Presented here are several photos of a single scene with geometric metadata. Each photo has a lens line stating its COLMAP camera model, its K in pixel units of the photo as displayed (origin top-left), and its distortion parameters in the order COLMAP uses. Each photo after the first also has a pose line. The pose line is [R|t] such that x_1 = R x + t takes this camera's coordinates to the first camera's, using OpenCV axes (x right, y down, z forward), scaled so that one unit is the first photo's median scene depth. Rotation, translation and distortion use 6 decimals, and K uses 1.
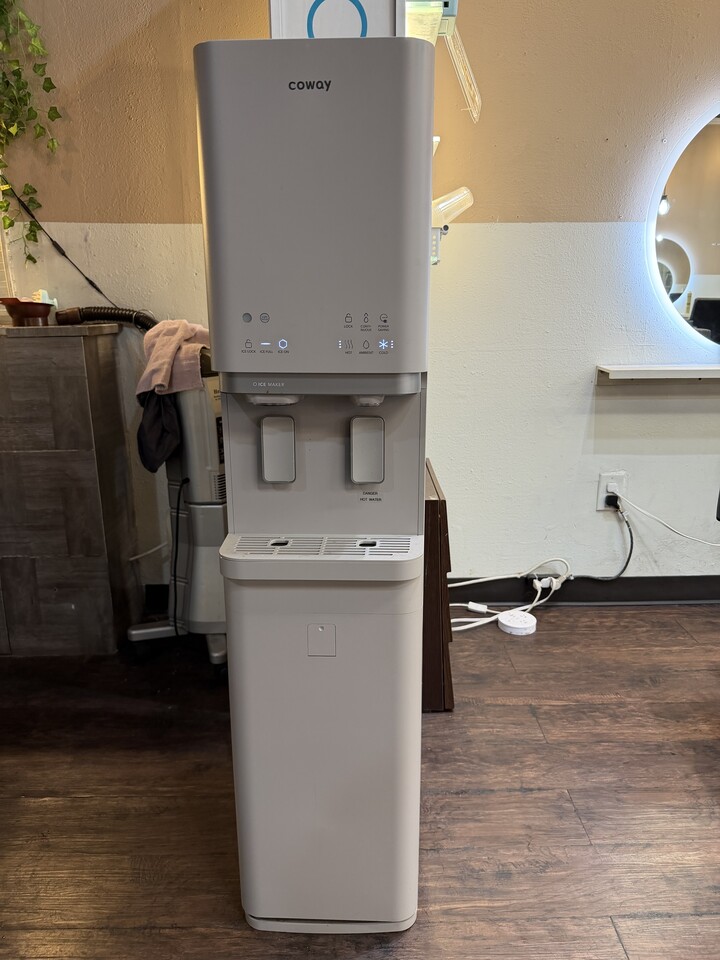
lens RADIAL K [[697.5, 0, 360.0], [0, 697.5, 480.0], [0, 0, 1]] dist [-0.010015, -0.001759]
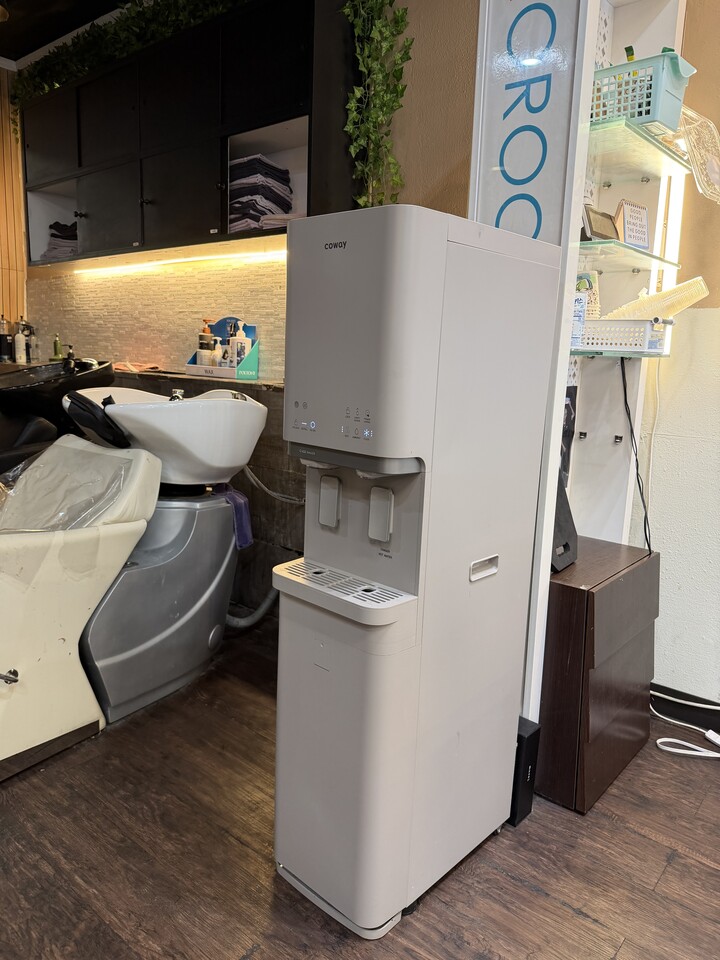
lens RADIAL K [[681.8, 0, 359.5], [0, 681.8, 476.4], [0, 0, 1]] dist [-0.004489, -0.003731]
pose [[0.753325, 0.142333, -0.642061, 0.561452], [-0.199646, 0.979720, -0.017058, -0.061507], [0.626612, 0.141035, 0.766463, 0.028564]]
